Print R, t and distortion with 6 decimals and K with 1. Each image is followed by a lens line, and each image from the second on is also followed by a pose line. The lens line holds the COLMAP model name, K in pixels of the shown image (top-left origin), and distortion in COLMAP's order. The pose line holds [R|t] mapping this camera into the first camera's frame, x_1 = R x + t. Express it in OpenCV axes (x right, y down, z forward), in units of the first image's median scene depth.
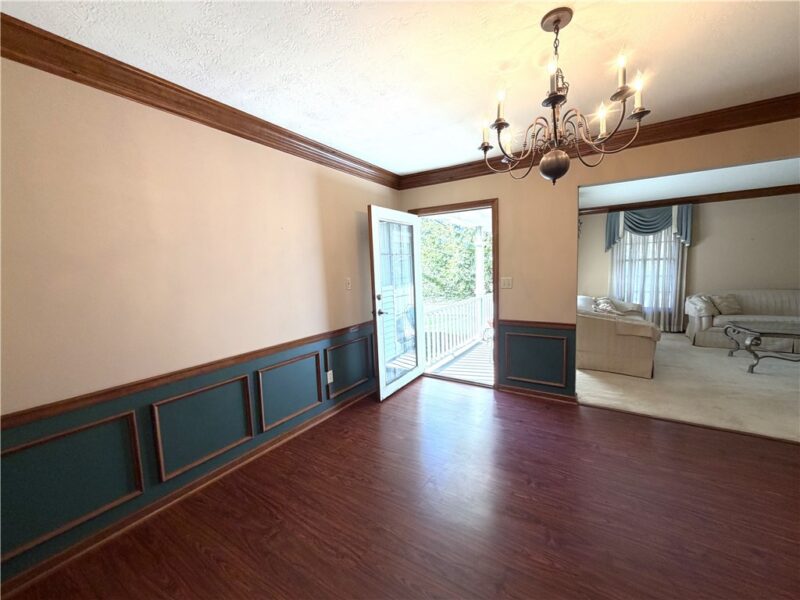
lens RADIAL K [[318.6, 0, 402.4], [0, 318.6, 300.8], [0, 0, 1]] dist [-0.000217, -0.000280]
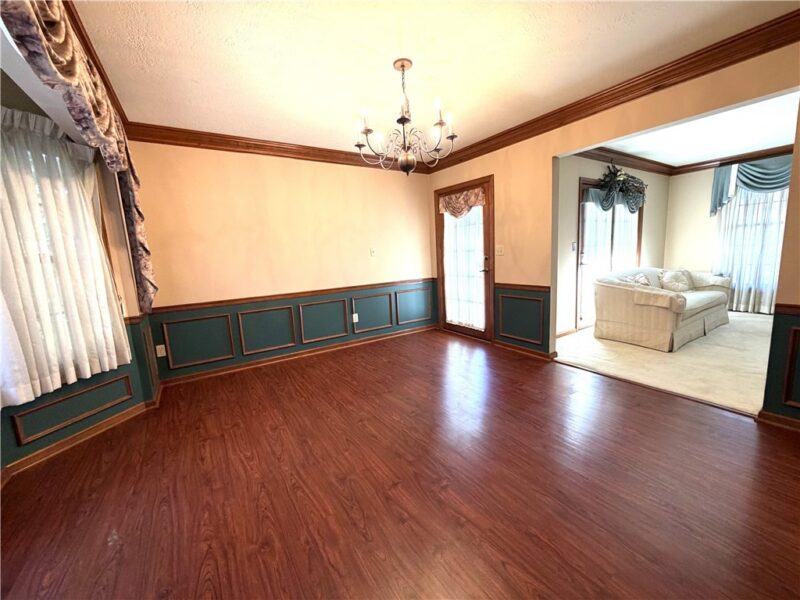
lens RADIAL K [[318.6, 0, 402.2], [0, 318.6, 301.4], [0, 0, 1]] dist [-0.000217, -0.000280]
pose [[0.912748, 0.052670, -0.405114, 0.315369], [-0.024619, 0.996943, 0.074147, 0.032408], [0.407781, -0.057704, 0.911255, -0.119544]]
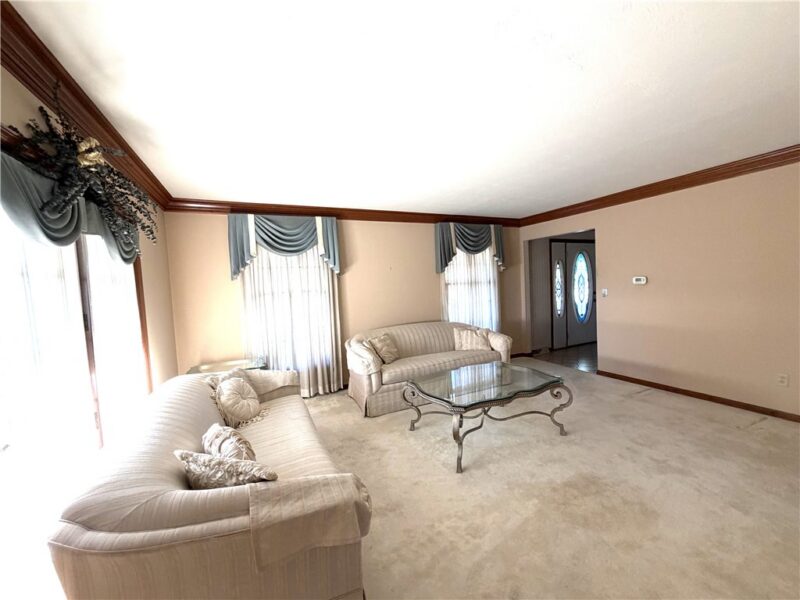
lens RADIAL K [[318.6, 0, 401.4], [0, 318.6, 300.5], [0, 0, 1]] dist [-0.000217, -0.000280]
pose [[0.533562, -0.033550, 0.845095, 0.383845], [0.114845, 0.992832, -0.033094, -0.074540], [-0.837927, 0.114712, 0.533591, 0.538150]]
